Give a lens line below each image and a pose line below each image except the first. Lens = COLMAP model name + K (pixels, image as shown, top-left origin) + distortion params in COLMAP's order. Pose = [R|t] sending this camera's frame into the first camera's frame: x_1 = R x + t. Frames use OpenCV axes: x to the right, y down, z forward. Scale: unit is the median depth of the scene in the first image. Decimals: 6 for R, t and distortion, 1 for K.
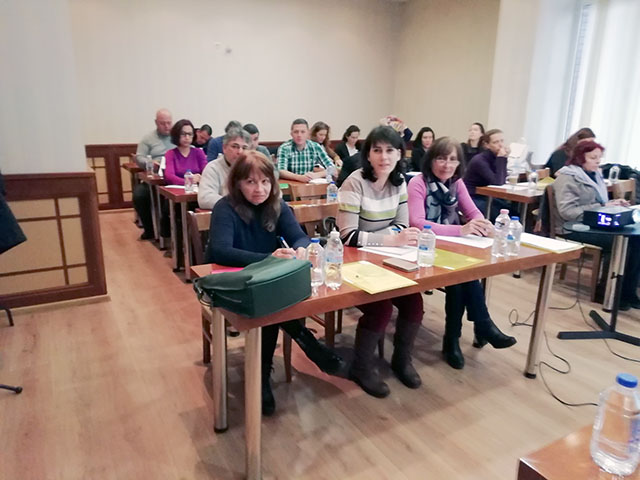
lens RADIAL K [[479.4, 0, 319.2], [0, 479.4, 242.3], [0, 0, 1]] dist [0.022202, -0.008292]
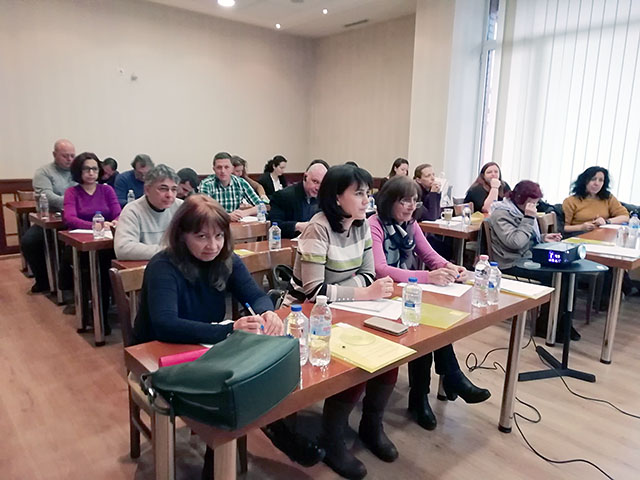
lens RADIAL K [[479.4, 0, 320.5], [0, 479.4, 239.0], [0, 0, 1]] dist [0.022202, -0.008292]
pose [[0.979242, -0.029940, 0.200470, -0.078949], [0.043628, 0.996982, -0.064212, -0.041620], [-0.197942, 0.071625, 0.977593, 0.127699]]
